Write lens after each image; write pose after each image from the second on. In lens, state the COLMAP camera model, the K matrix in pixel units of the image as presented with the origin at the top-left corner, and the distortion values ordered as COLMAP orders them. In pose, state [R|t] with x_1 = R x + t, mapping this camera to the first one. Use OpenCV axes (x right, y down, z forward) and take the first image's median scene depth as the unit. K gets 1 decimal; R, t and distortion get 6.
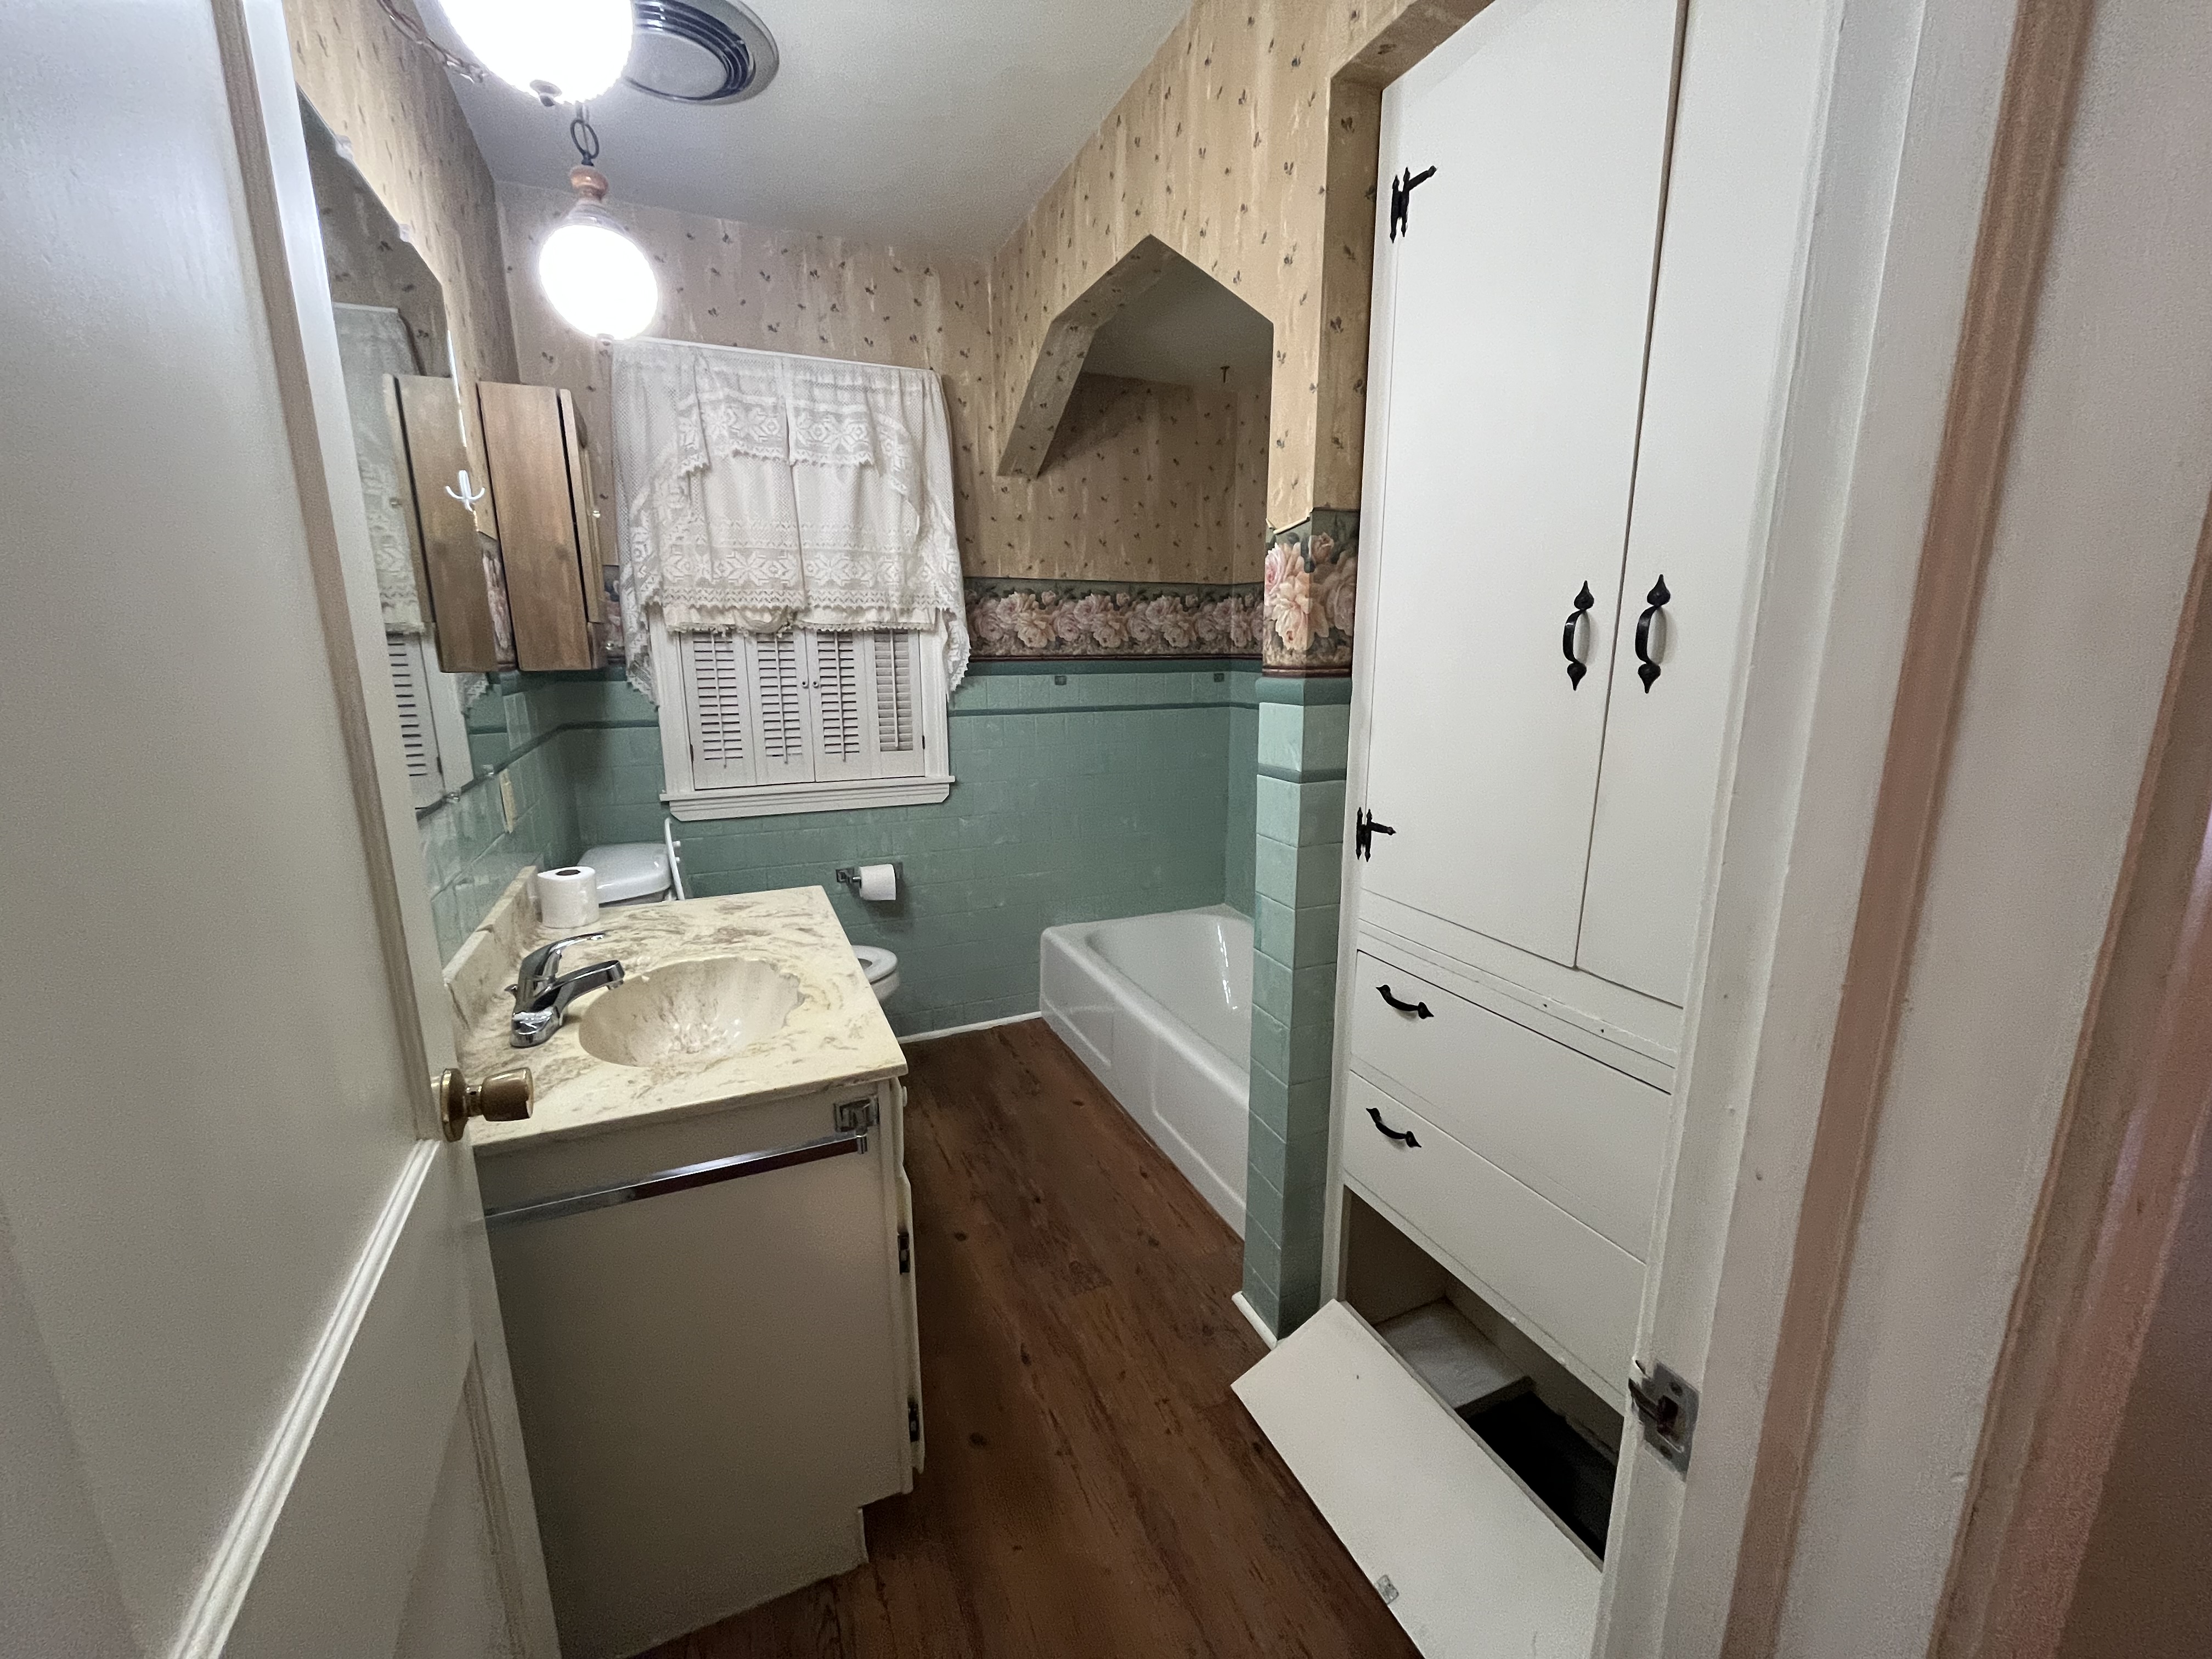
lens RADIAL K [[893.2, 0, 1104.7], [0, 893.2, 830.2], [0, 0, 1]] dist [-0.000651, -0.000002]
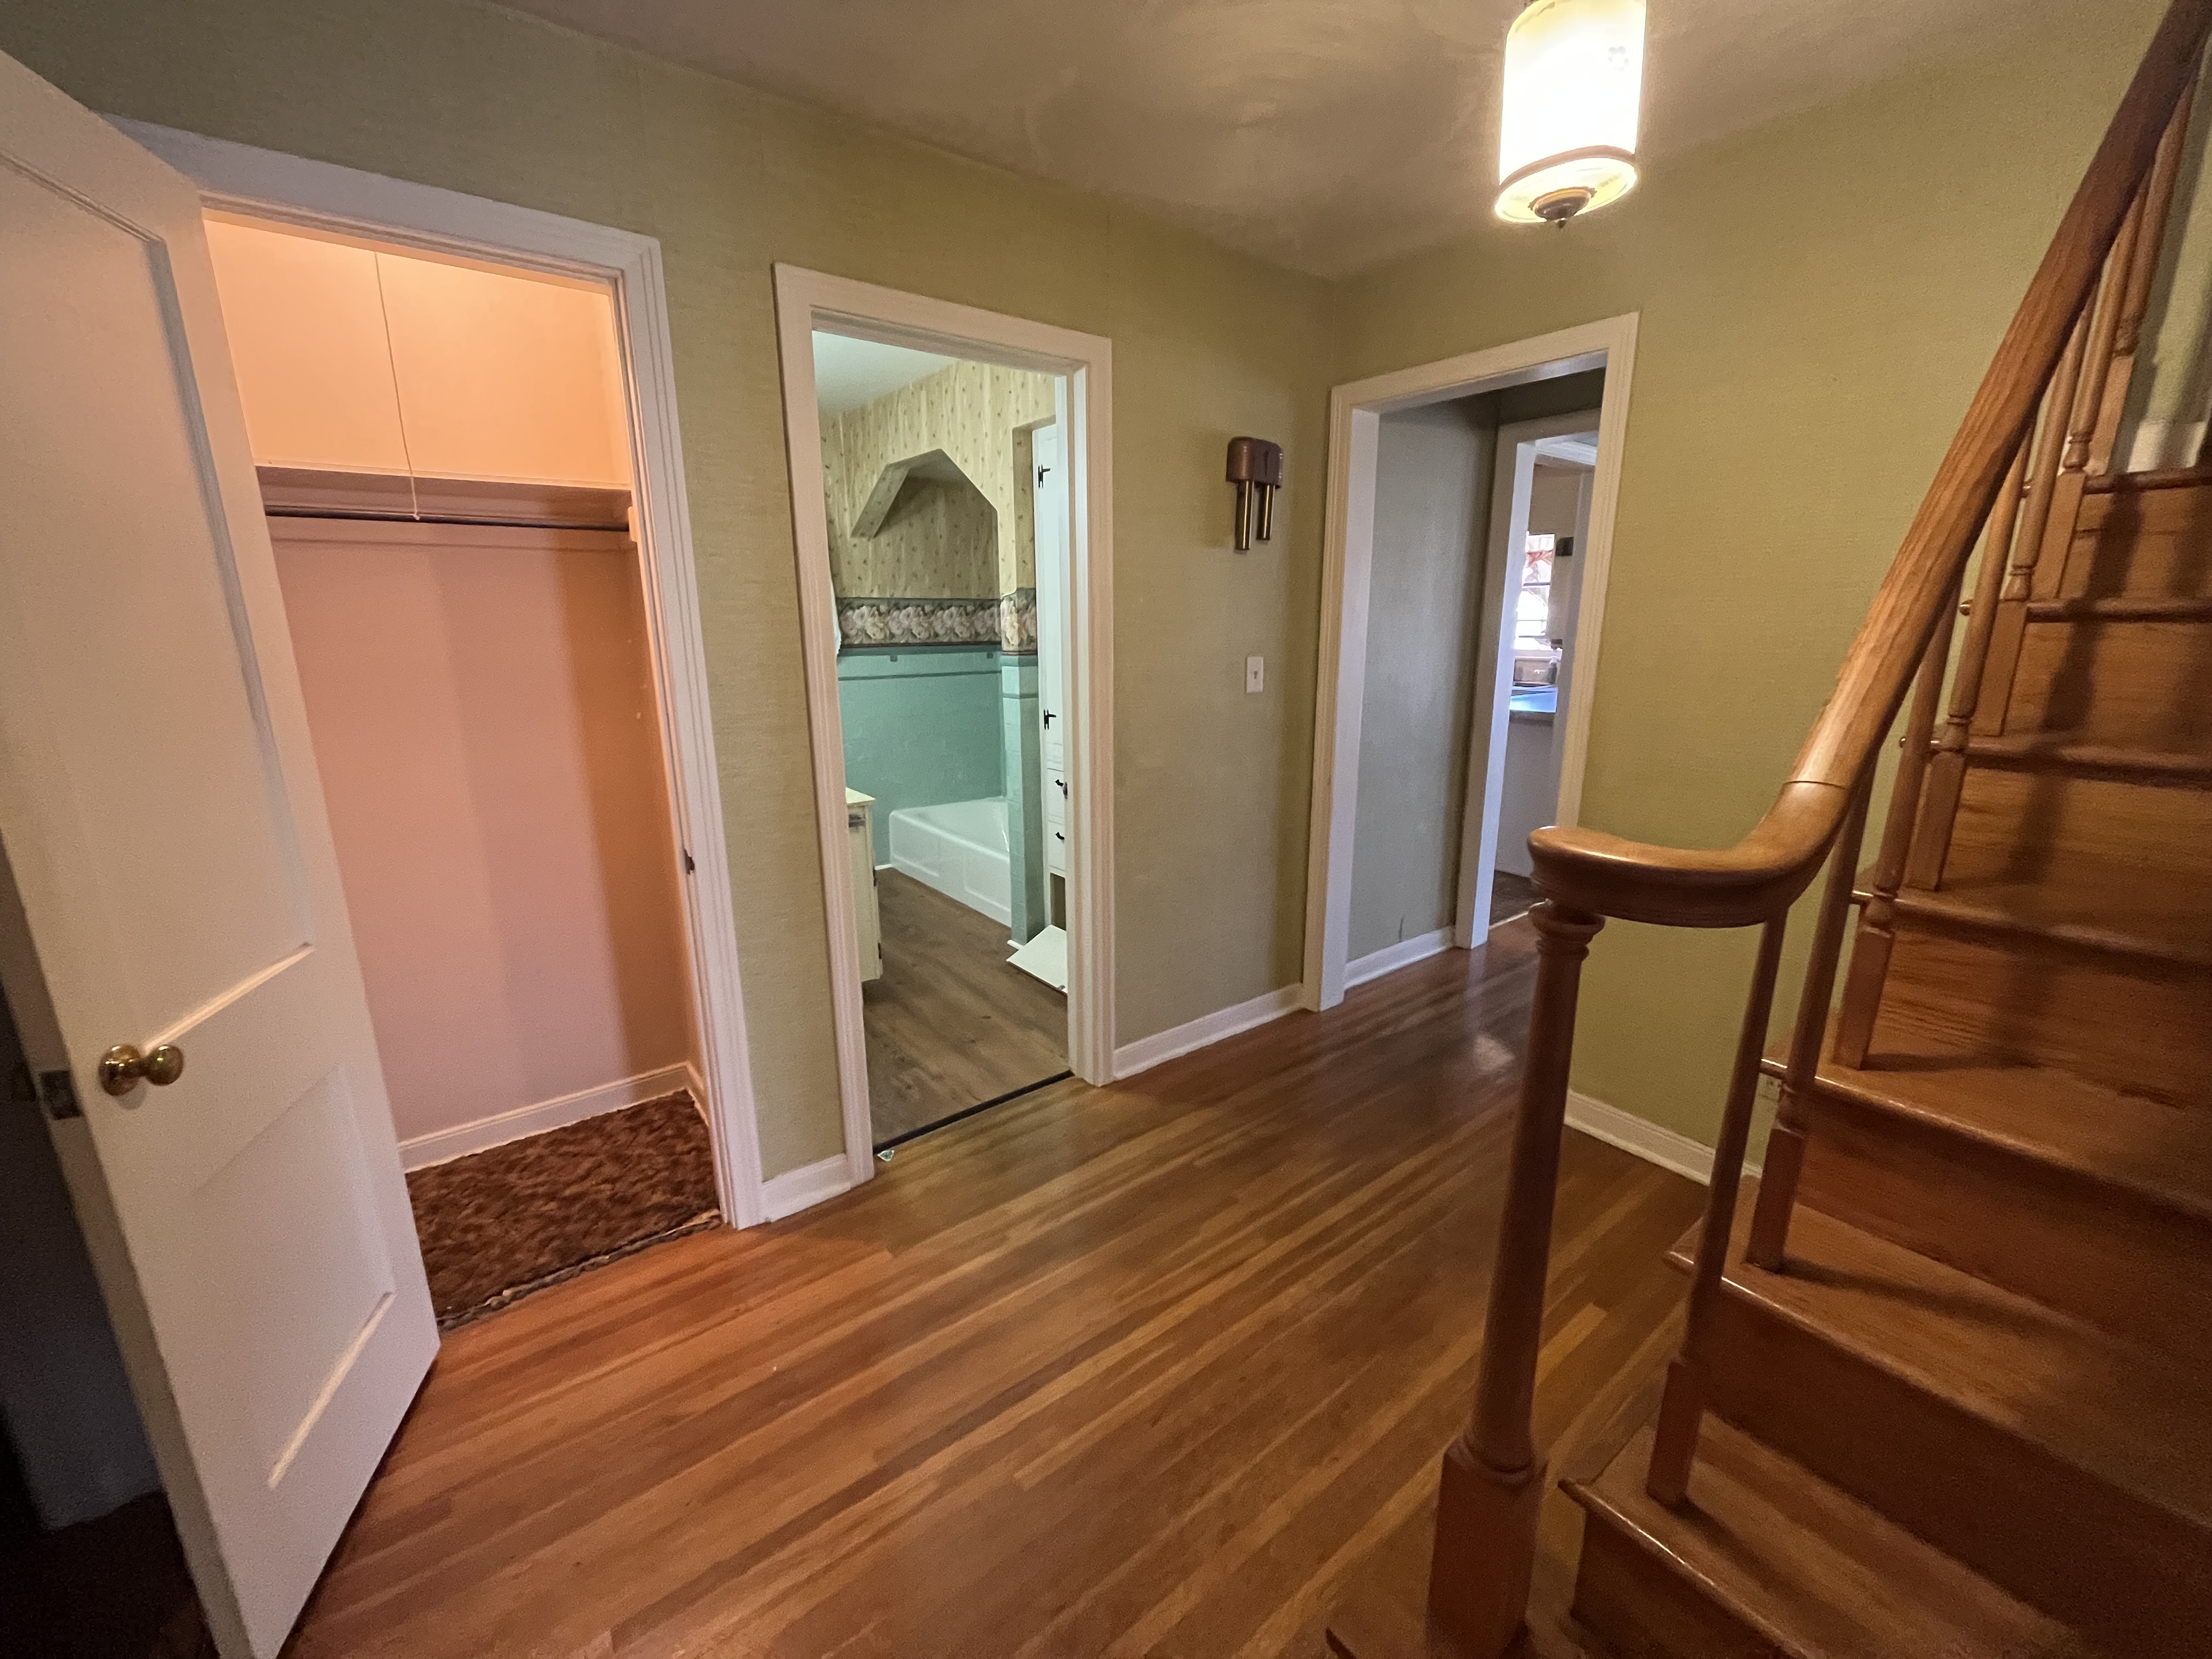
lens RADIAL K [[893.2, 0, 1108.6], [0, 893.2, 831.8], [0, 0, 1]] dist [-0.000651, -0.000002]
pose [[0.971019, -0.058419, 0.231754, -0.092947], [0.052323, 0.998105, 0.032368, 0.172754], [-0.233206, -0.019304, 0.972236, -1.020029]]
